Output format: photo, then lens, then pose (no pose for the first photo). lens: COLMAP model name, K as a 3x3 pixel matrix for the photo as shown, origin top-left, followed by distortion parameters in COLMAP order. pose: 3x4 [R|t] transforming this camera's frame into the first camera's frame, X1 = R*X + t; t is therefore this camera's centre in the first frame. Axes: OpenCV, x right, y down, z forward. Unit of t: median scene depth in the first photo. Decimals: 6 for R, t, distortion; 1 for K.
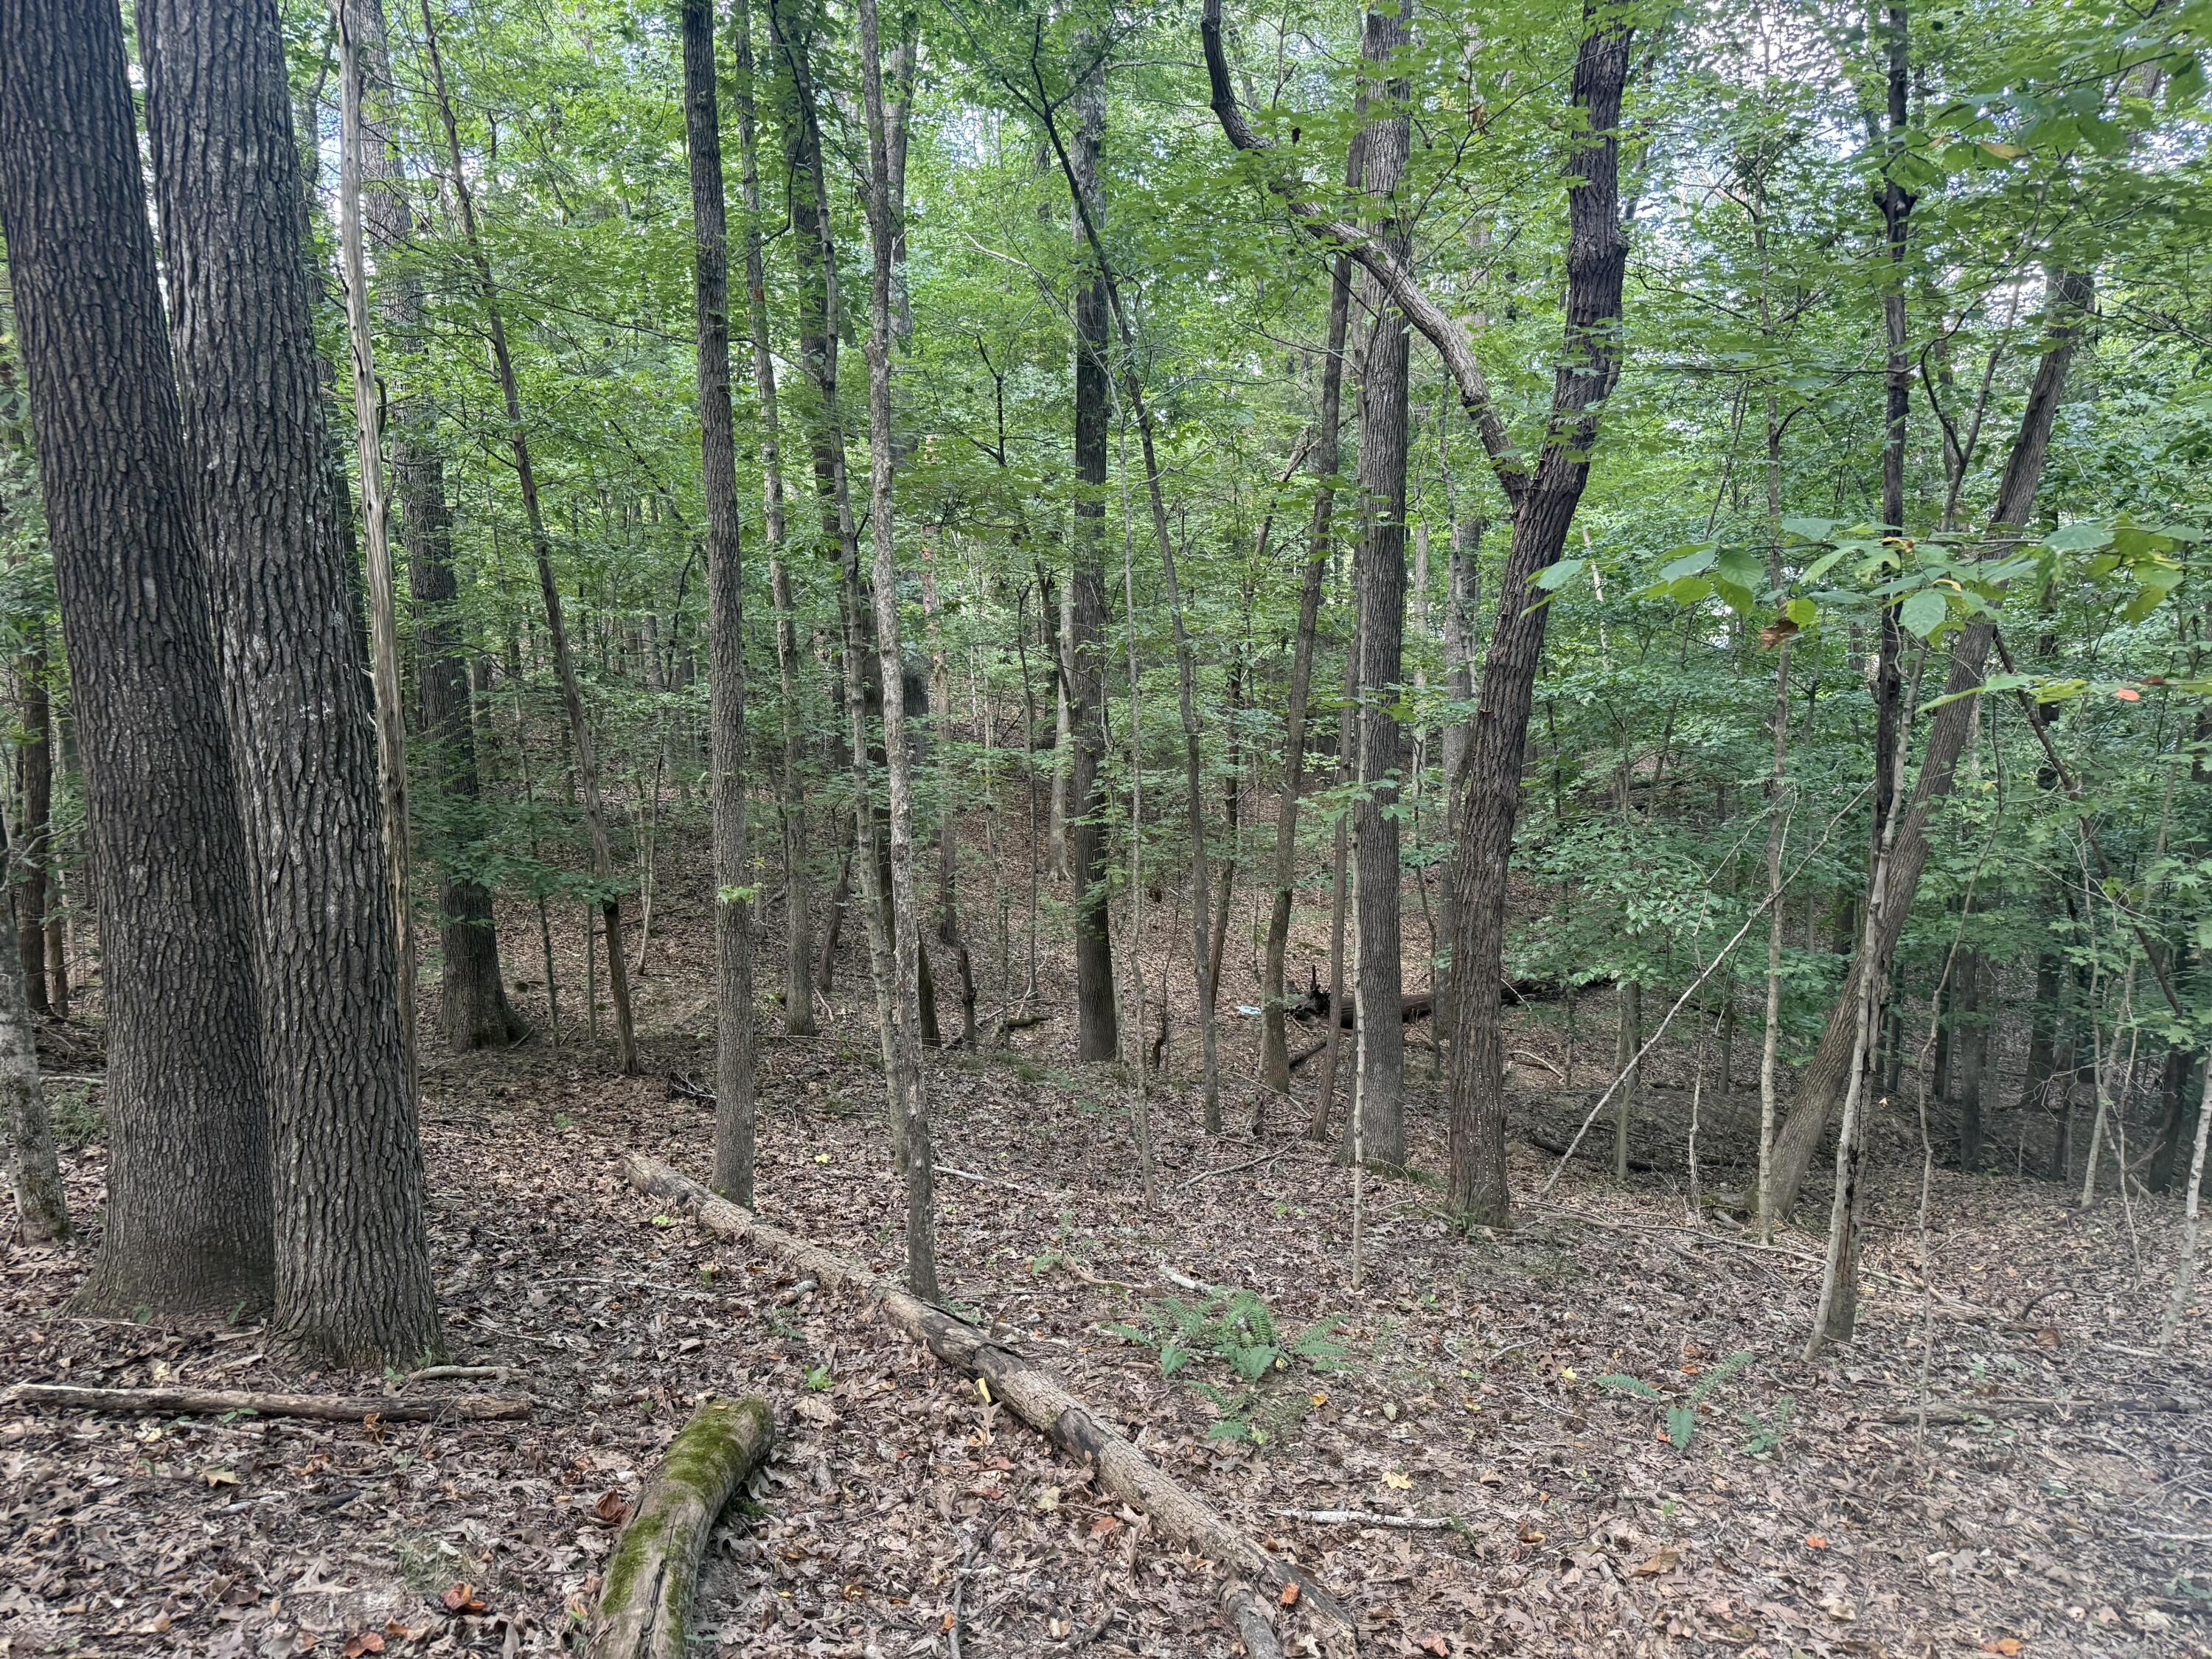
lens RADIAL K [[1604.5, 0, 1095.1], [0, 1604.5, 838.8], [0, 0, 1]] dist [0.030609, -0.035965]
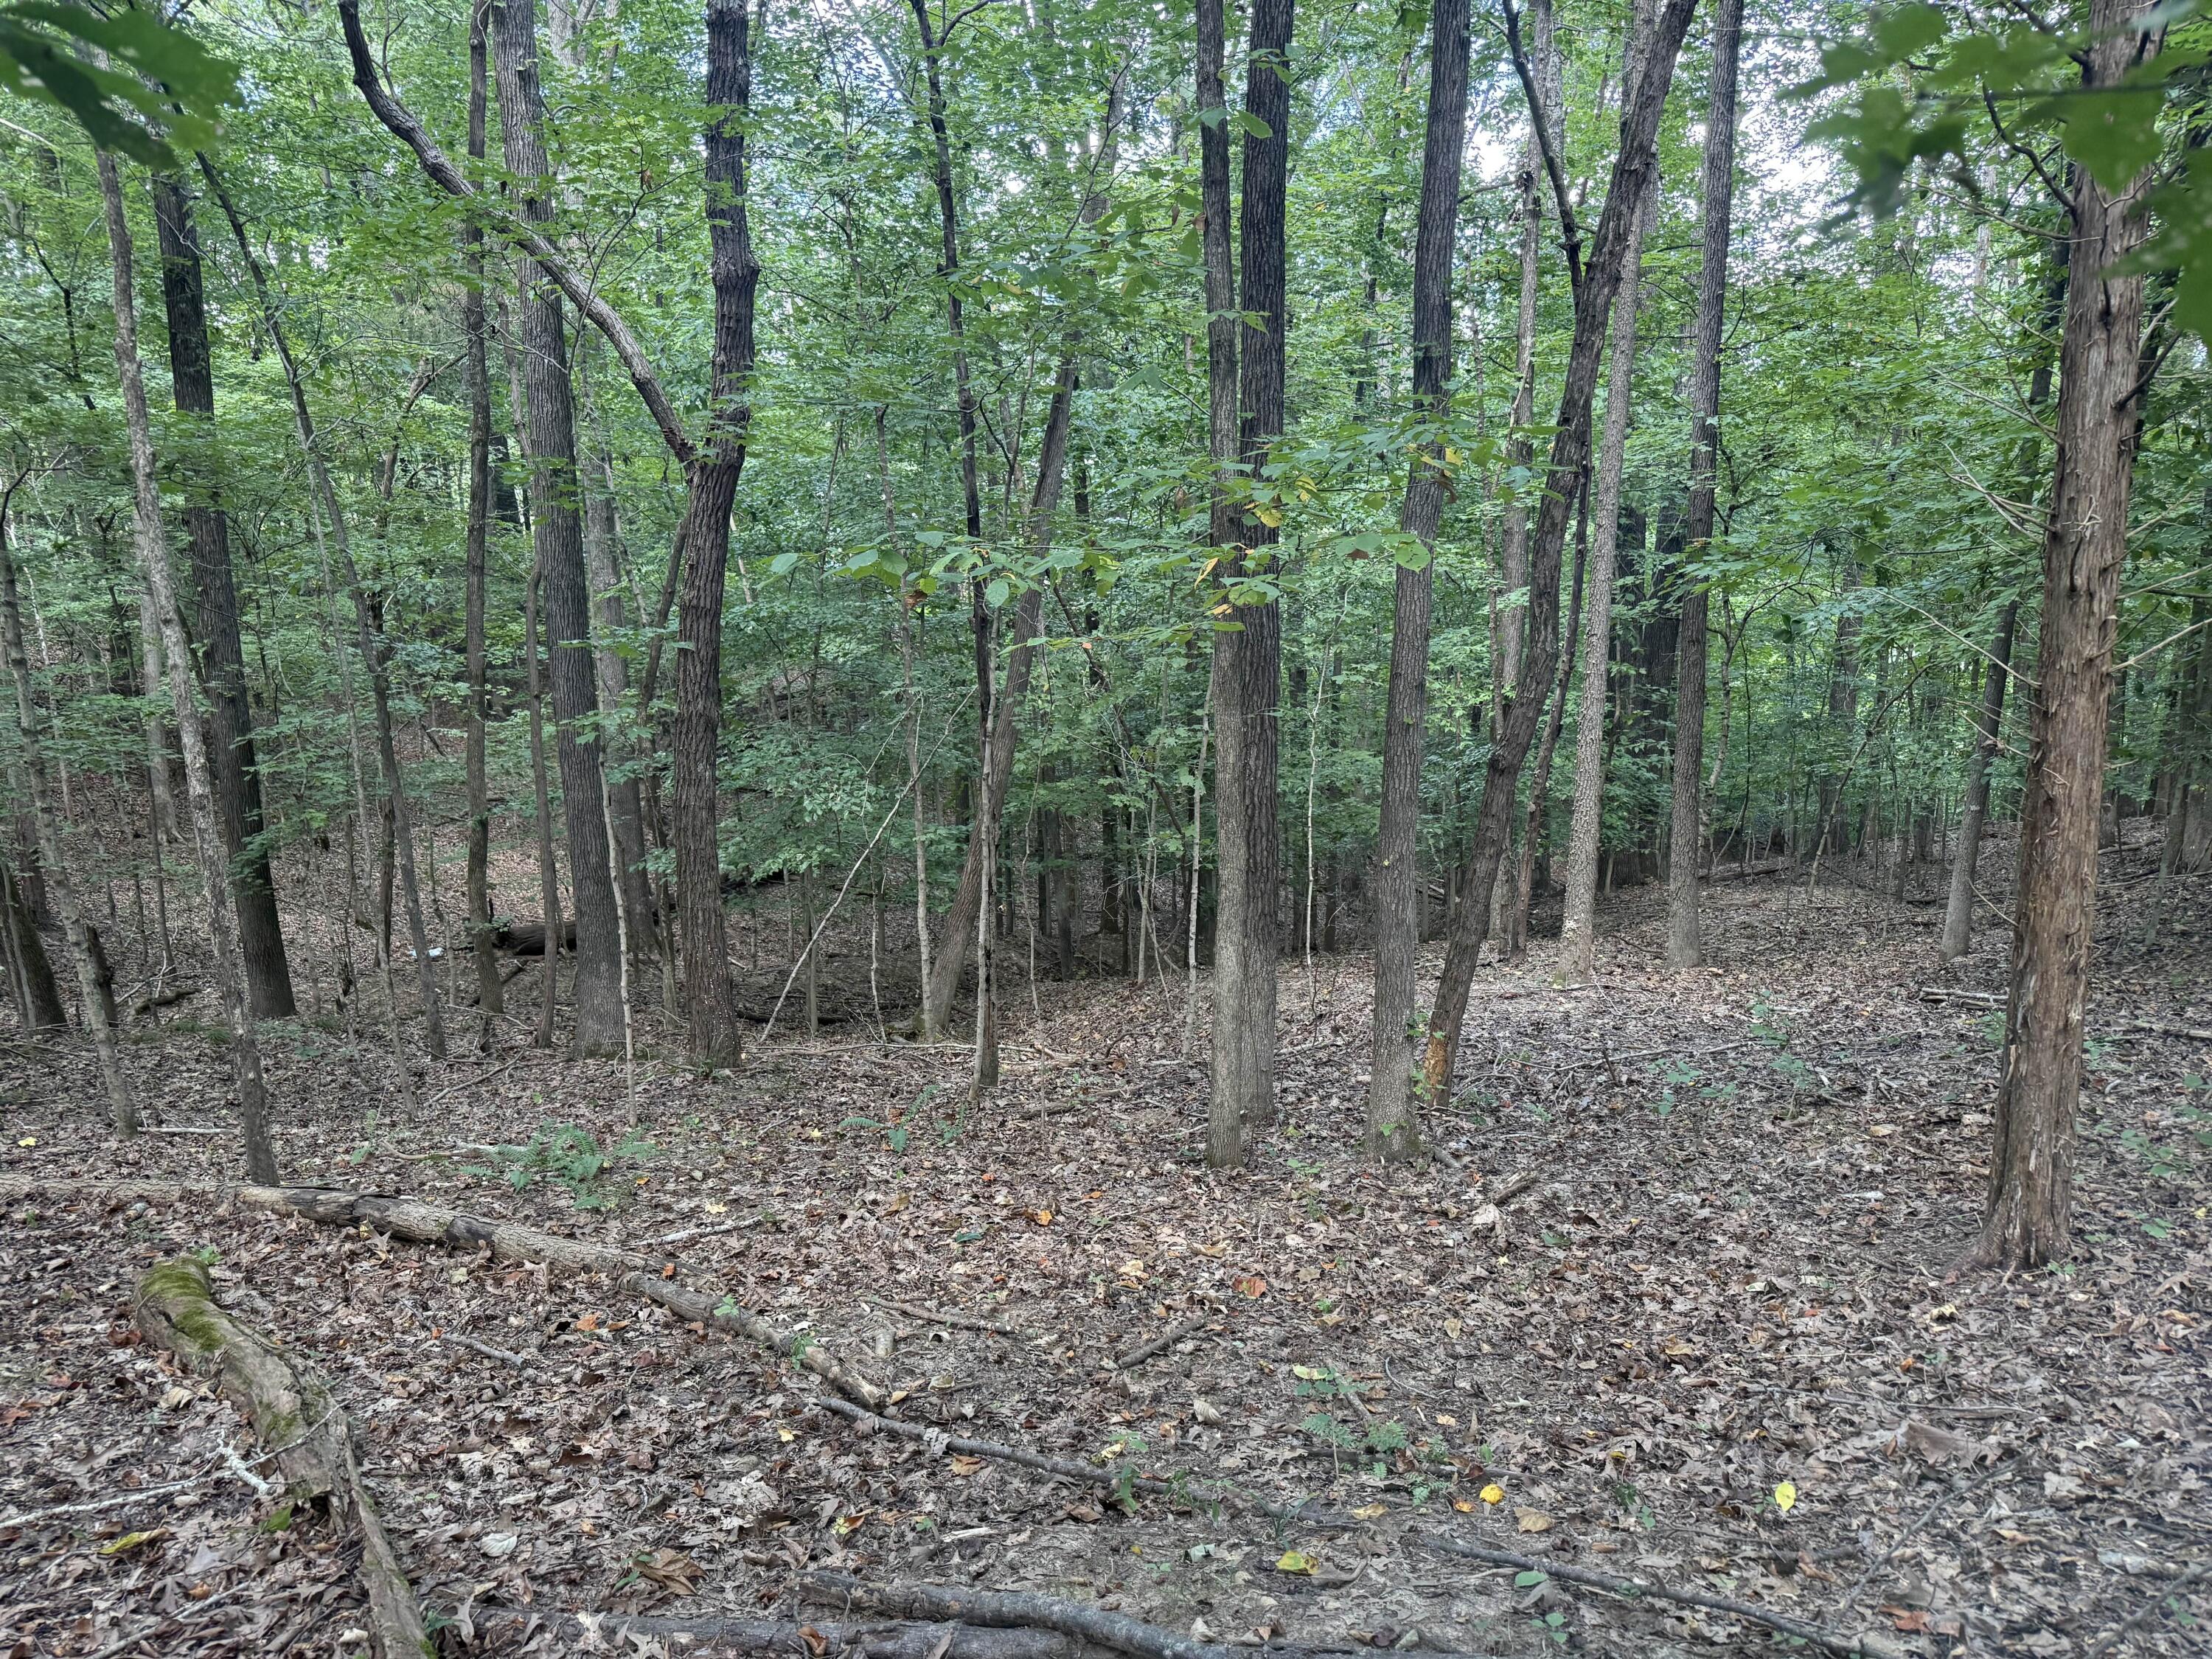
lens RADIAL K [[1604.5, 0, 1095.1], [0, 1604.5, 838.8], [0, 0, 1]] dist [0.030609, -0.035965]
pose [[0.863141, -0.107663, 0.493352, -0.165883], [0.083640, 0.993993, 0.070583, 0.007229], [-0.497987, -0.019659, 0.866961, -0.332761]]
